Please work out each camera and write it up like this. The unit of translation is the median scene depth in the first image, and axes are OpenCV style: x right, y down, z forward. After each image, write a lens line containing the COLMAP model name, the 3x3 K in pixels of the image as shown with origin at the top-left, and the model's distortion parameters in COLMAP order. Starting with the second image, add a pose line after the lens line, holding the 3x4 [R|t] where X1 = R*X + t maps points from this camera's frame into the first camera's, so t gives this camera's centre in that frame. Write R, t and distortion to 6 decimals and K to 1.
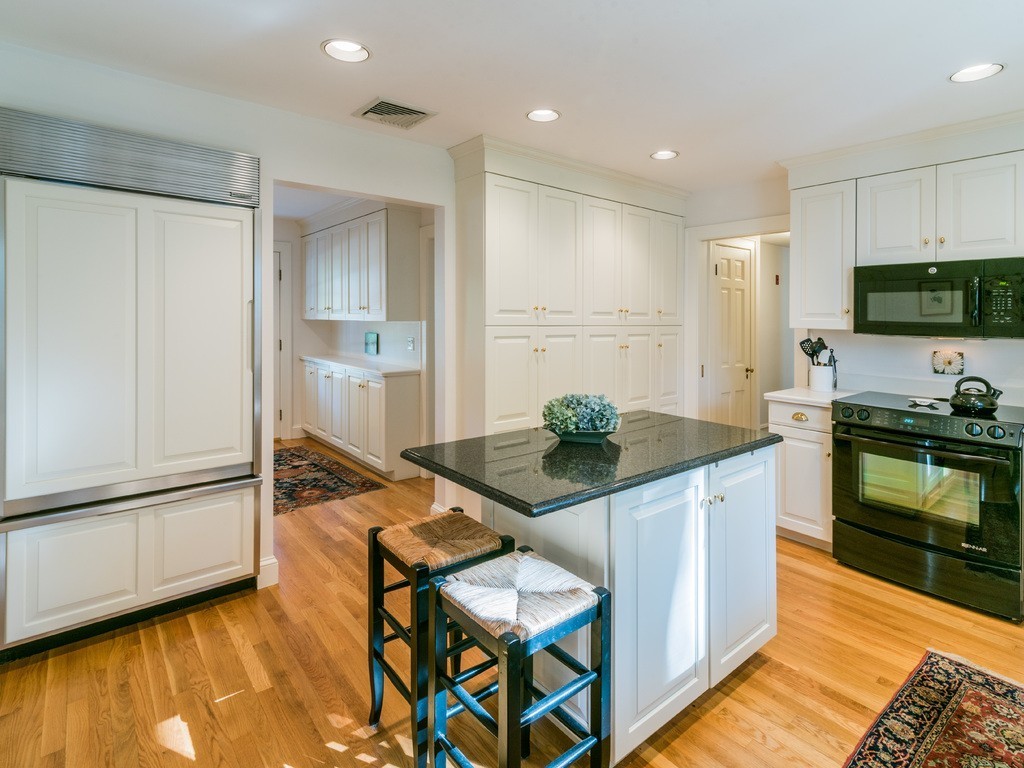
lens RADIAL K [[517.5, 0, 512.0], [0, 517.5, 384.0], [0, 0, 1]] dist [0.000397, 0.000046]
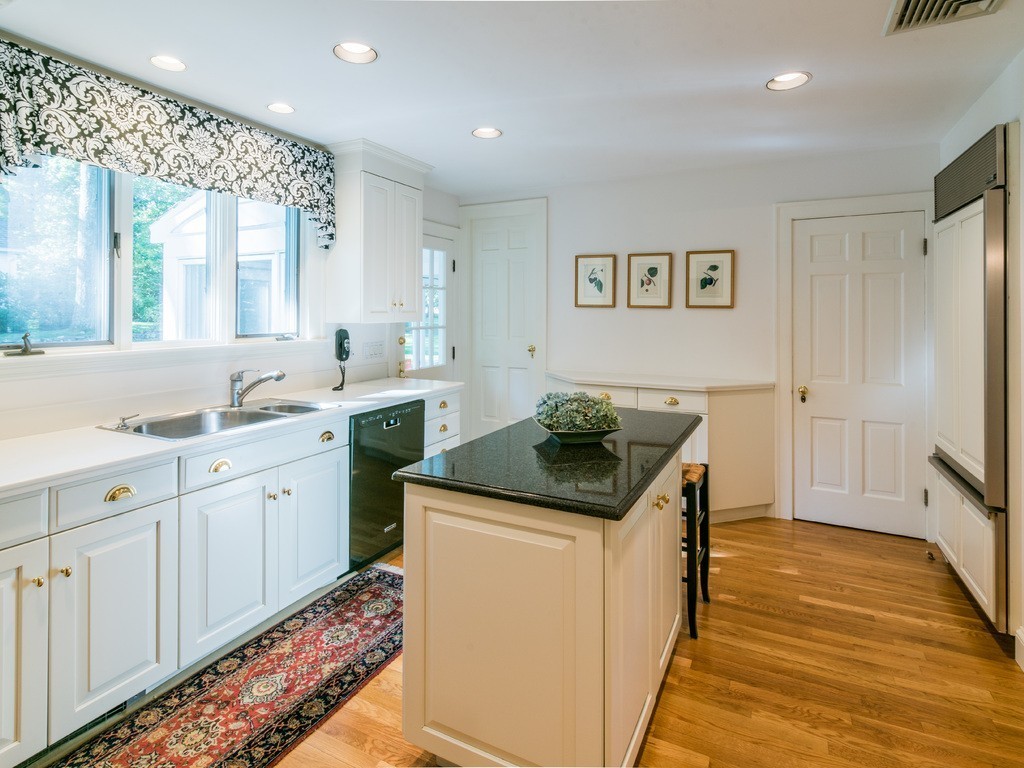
lens RADIAL K [[517.5, 0, 512.0], [0, 517.5, 384.0], [0, 0, 1]] dist [0.000397, 0.000046]
pose [[-0.916892, 0.050682, -0.395905, 0.676977], [-0.058168, 0.964348, 0.258166, -0.229293], [0.394874, 0.259739, -0.881255, 1.696647]]
